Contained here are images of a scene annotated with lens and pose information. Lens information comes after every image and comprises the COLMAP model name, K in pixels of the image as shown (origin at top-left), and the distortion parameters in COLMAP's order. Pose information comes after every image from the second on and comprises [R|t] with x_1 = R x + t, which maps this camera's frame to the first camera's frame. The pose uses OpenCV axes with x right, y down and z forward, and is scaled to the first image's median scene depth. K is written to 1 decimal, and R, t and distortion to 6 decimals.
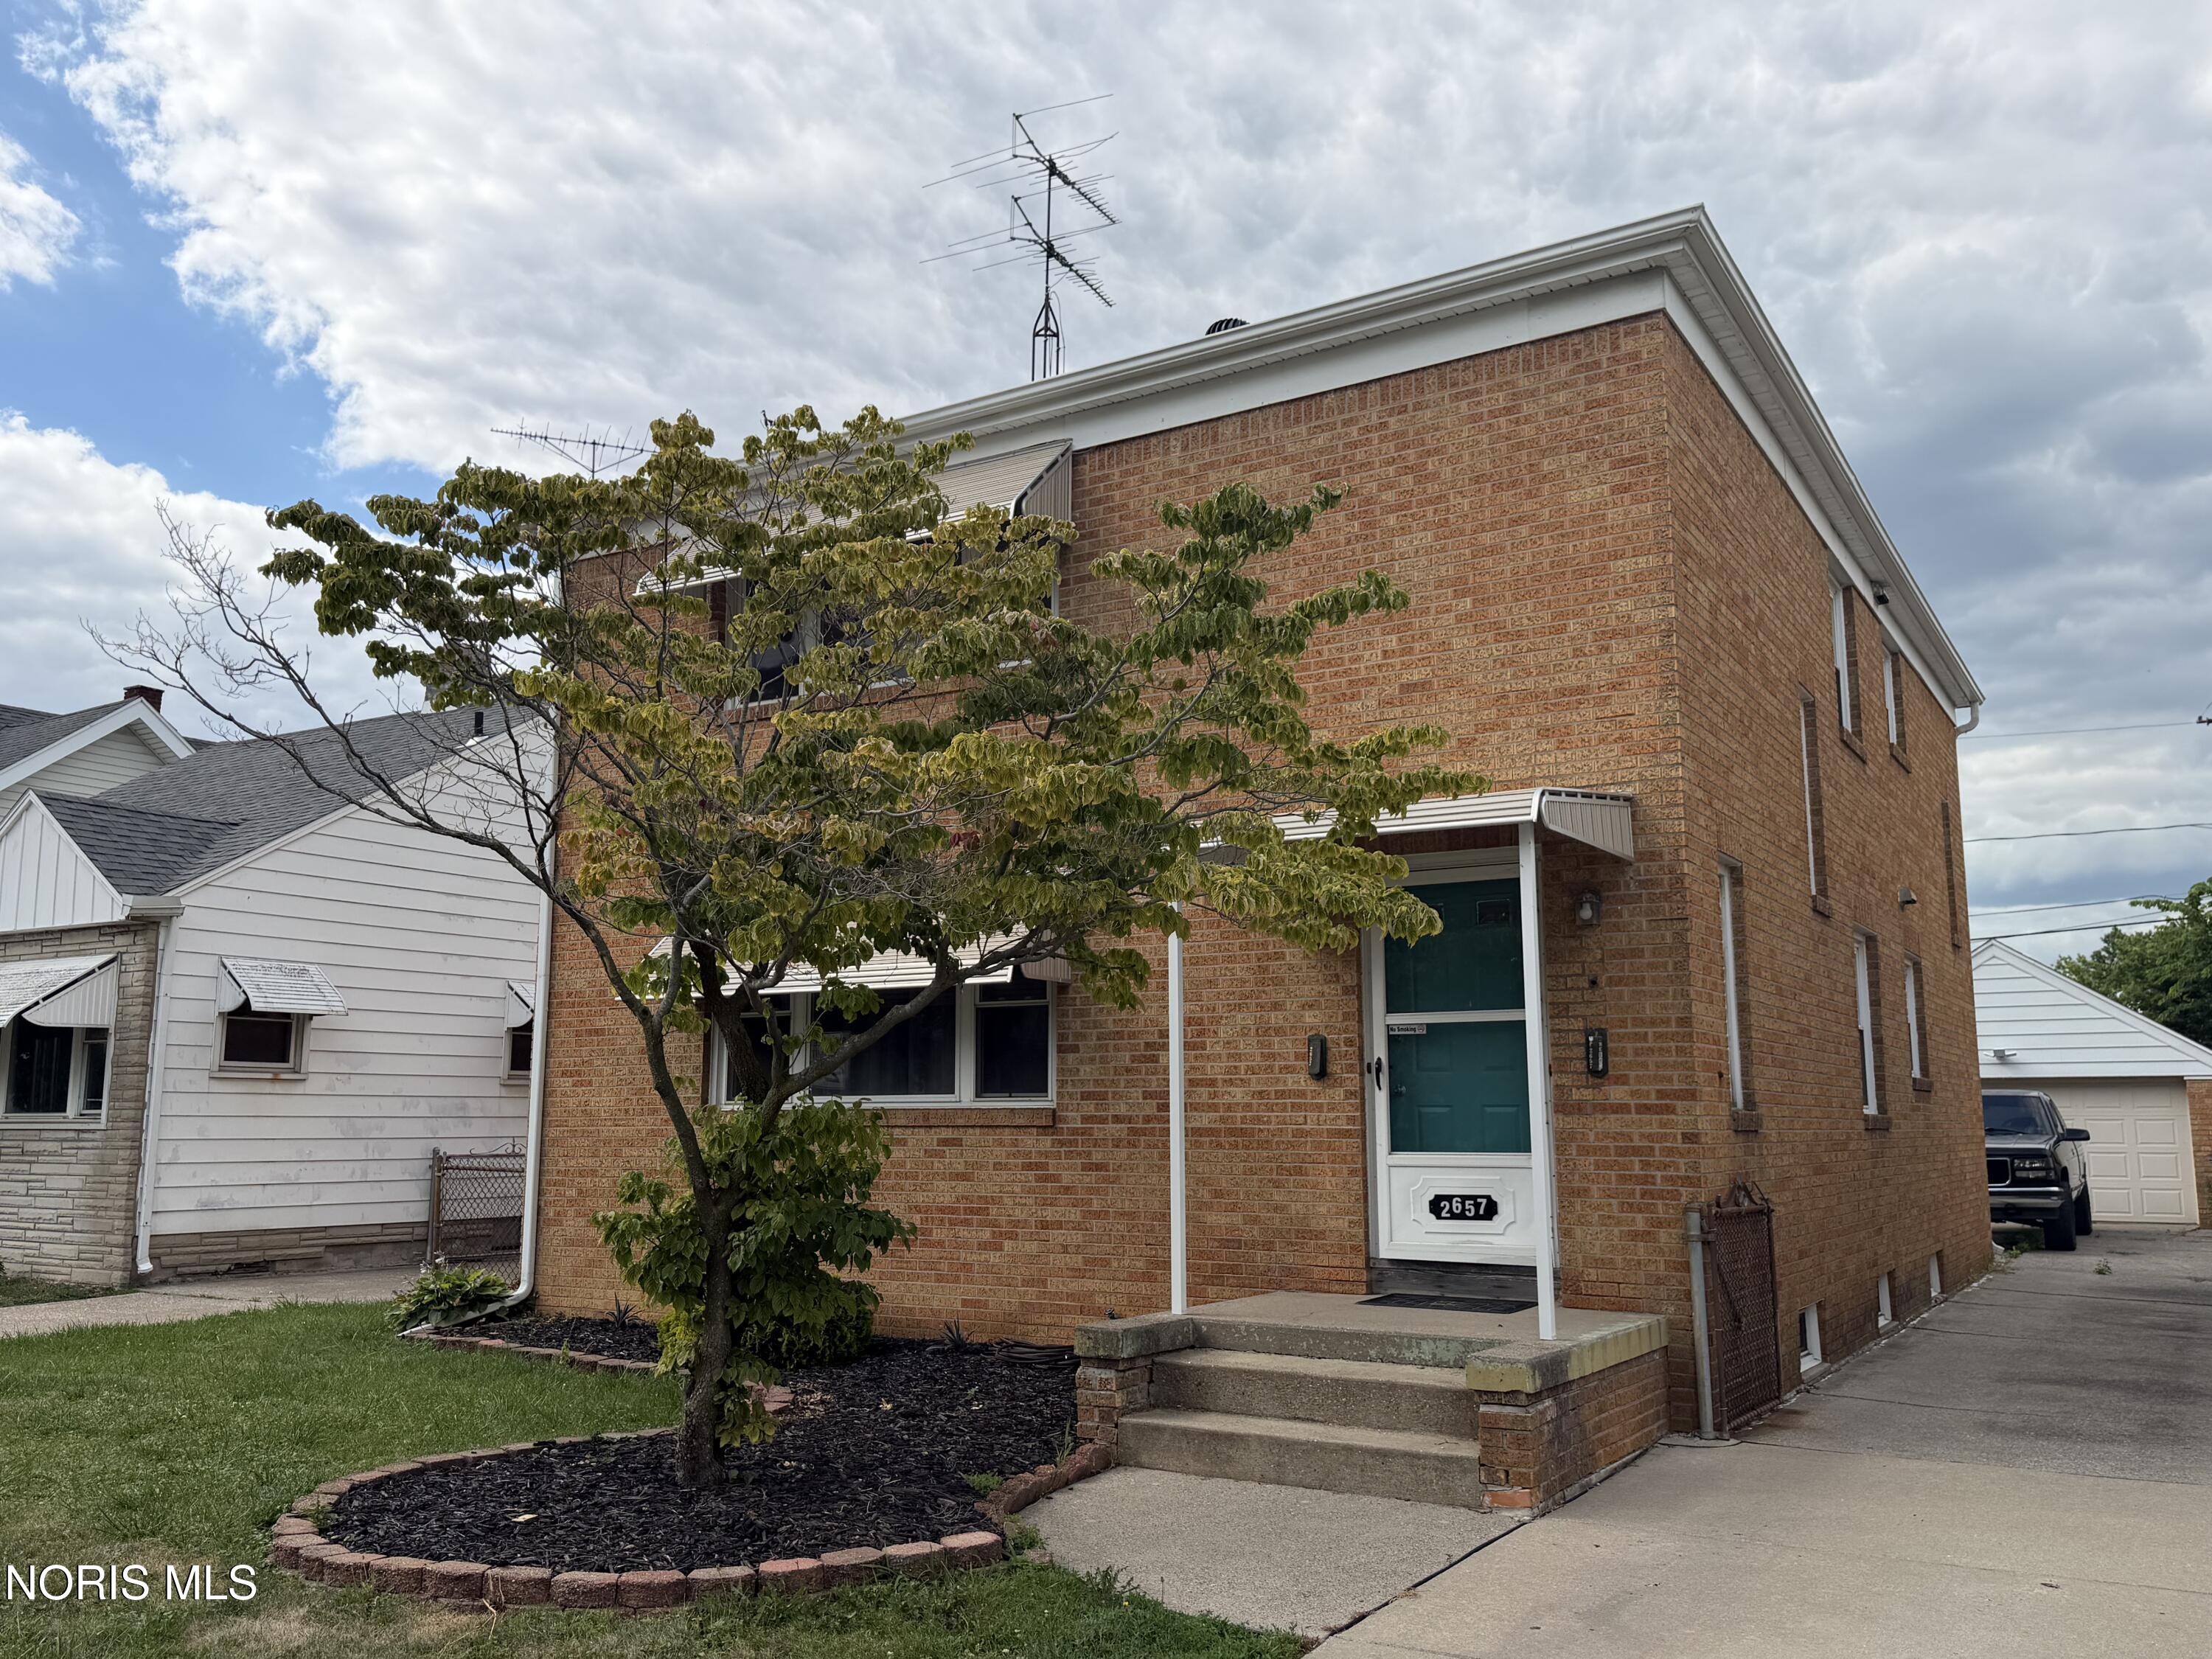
lens RADIAL K [[1834.3, 0, 1100.3], [0, 1834.3, 834.1], [0, 0, 1]] dist [0.025770, 0.017430]
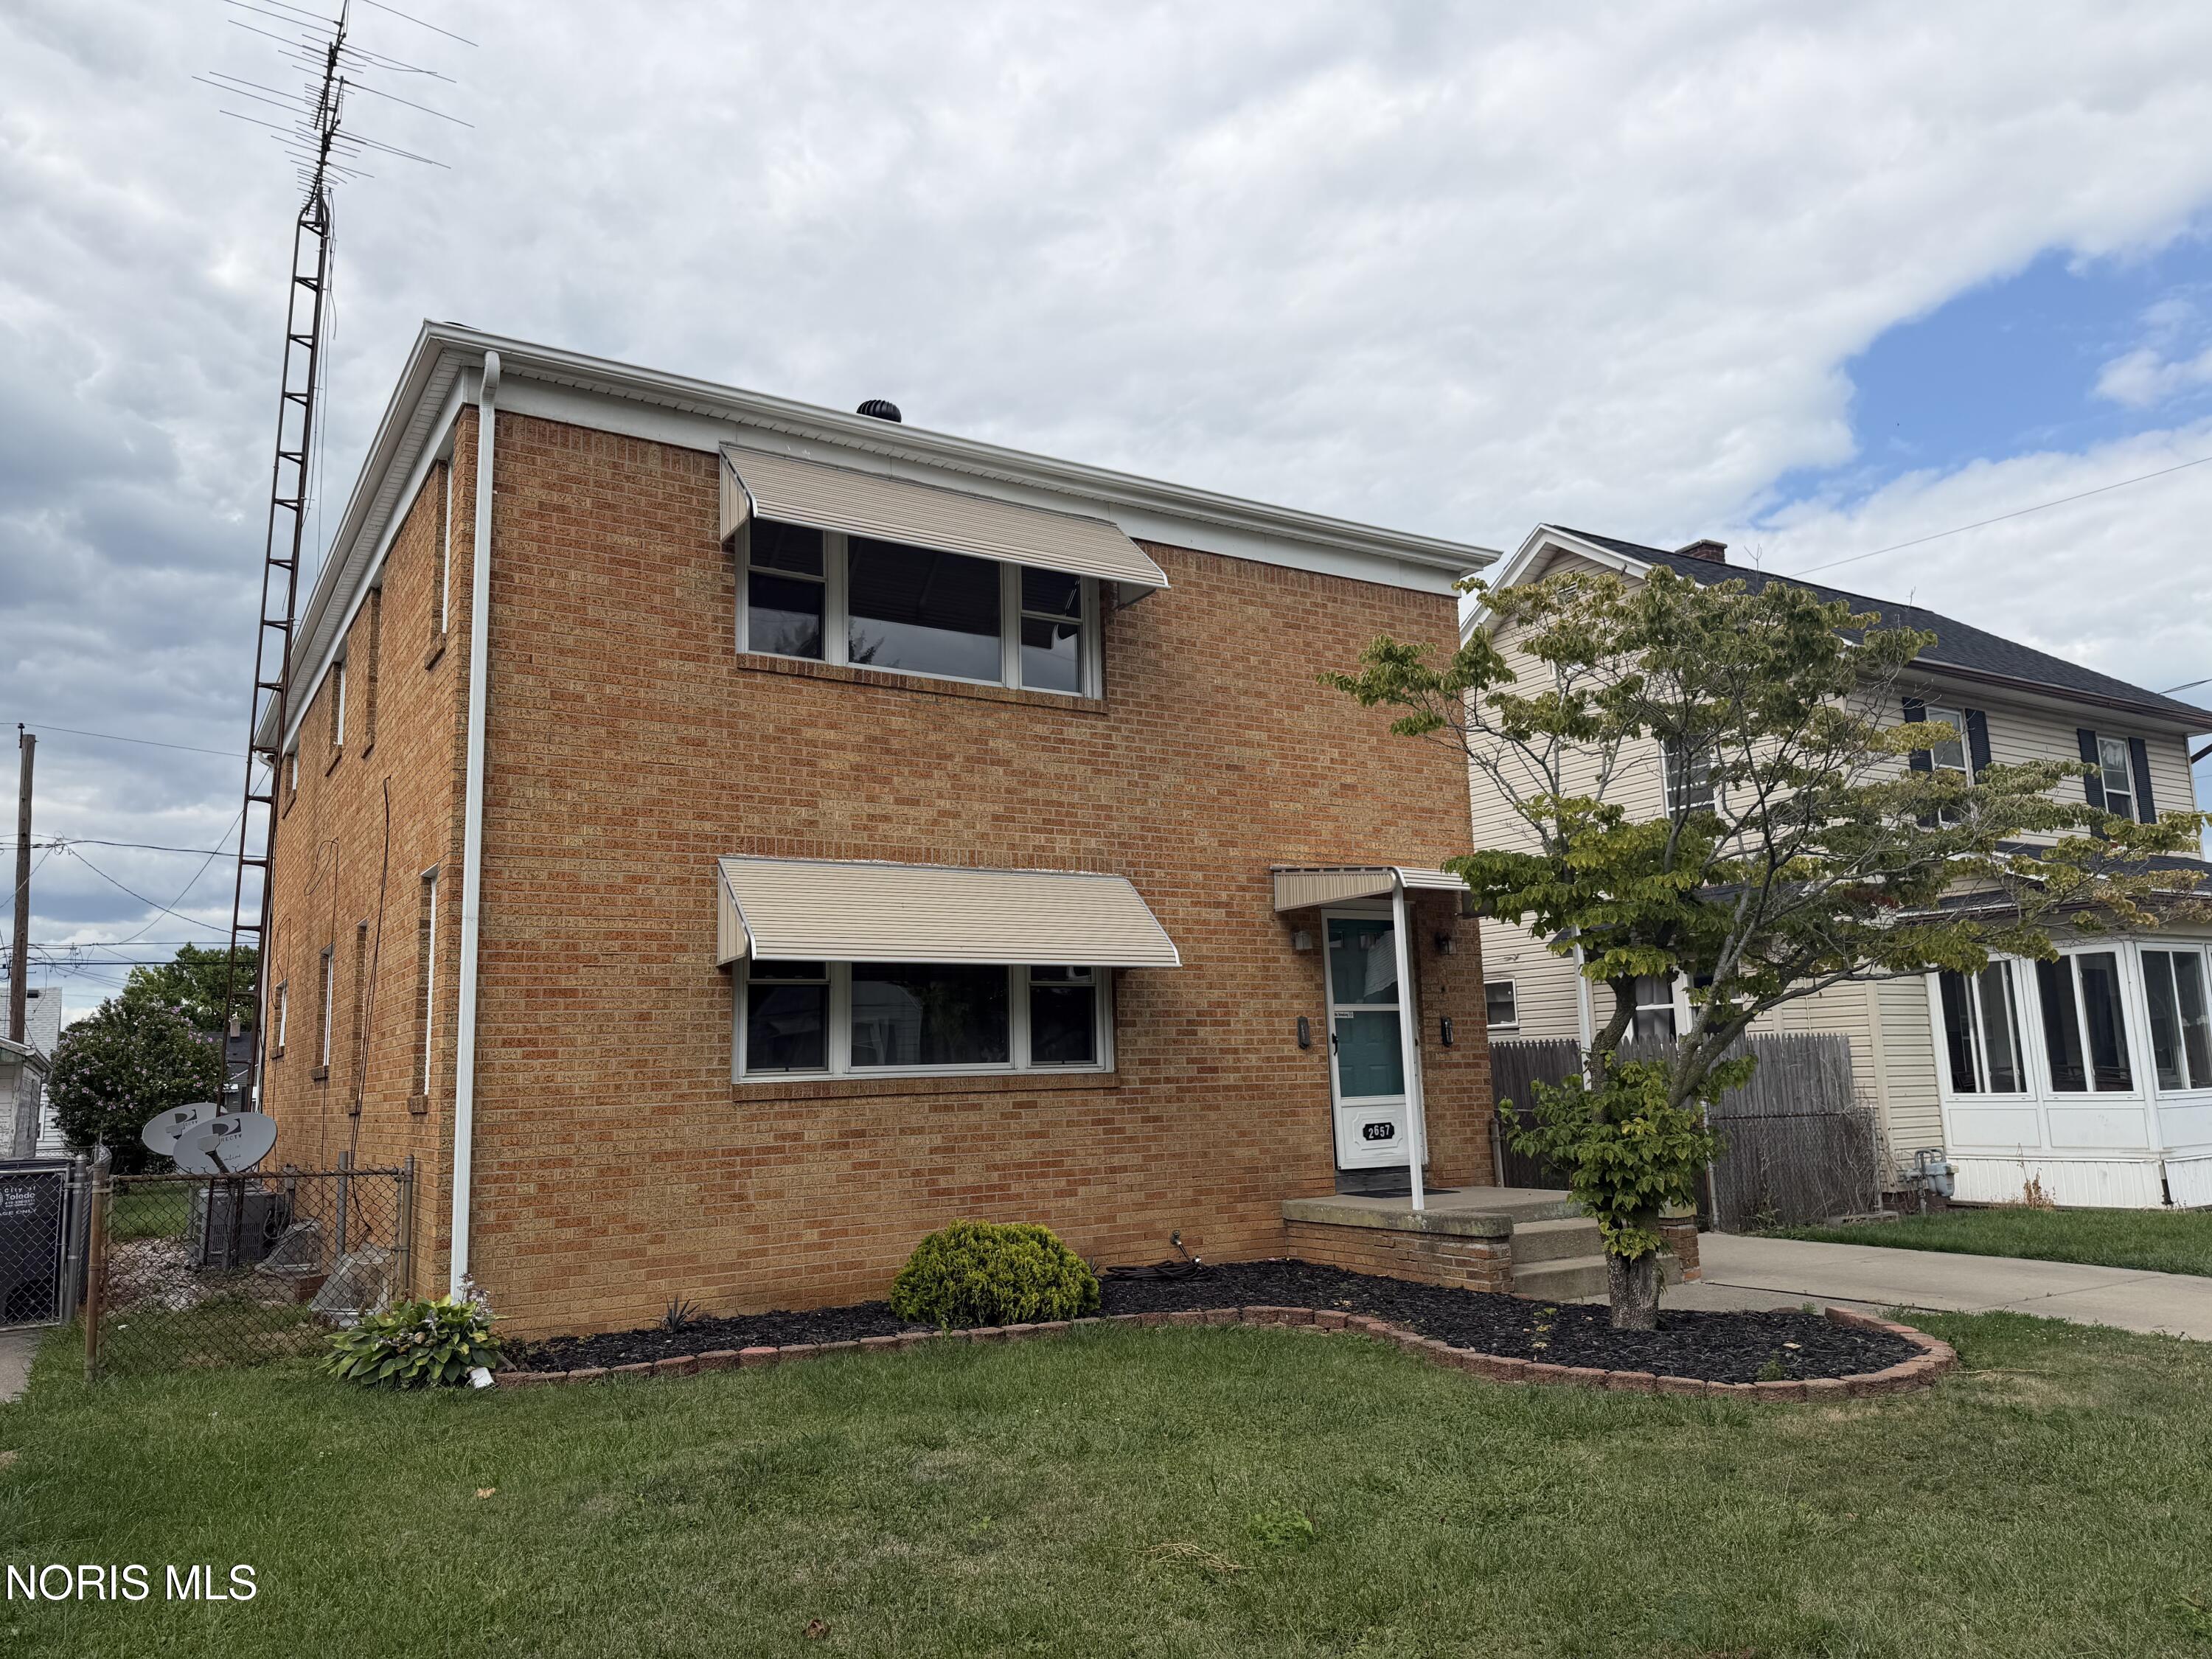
lens RADIAL K [[1537.4, 0, 1101.3], [0, 1537.4, 826.9], [0, 0, 1]] dist [0.007646, -0.012153]
pose [[0.436776, 0.134953, 0.889390, -0.990075], [-0.109754, 0.989291, -0.096212, 0.091538], [-0.892850, -0.055591, 0.446910, 0.589689]]
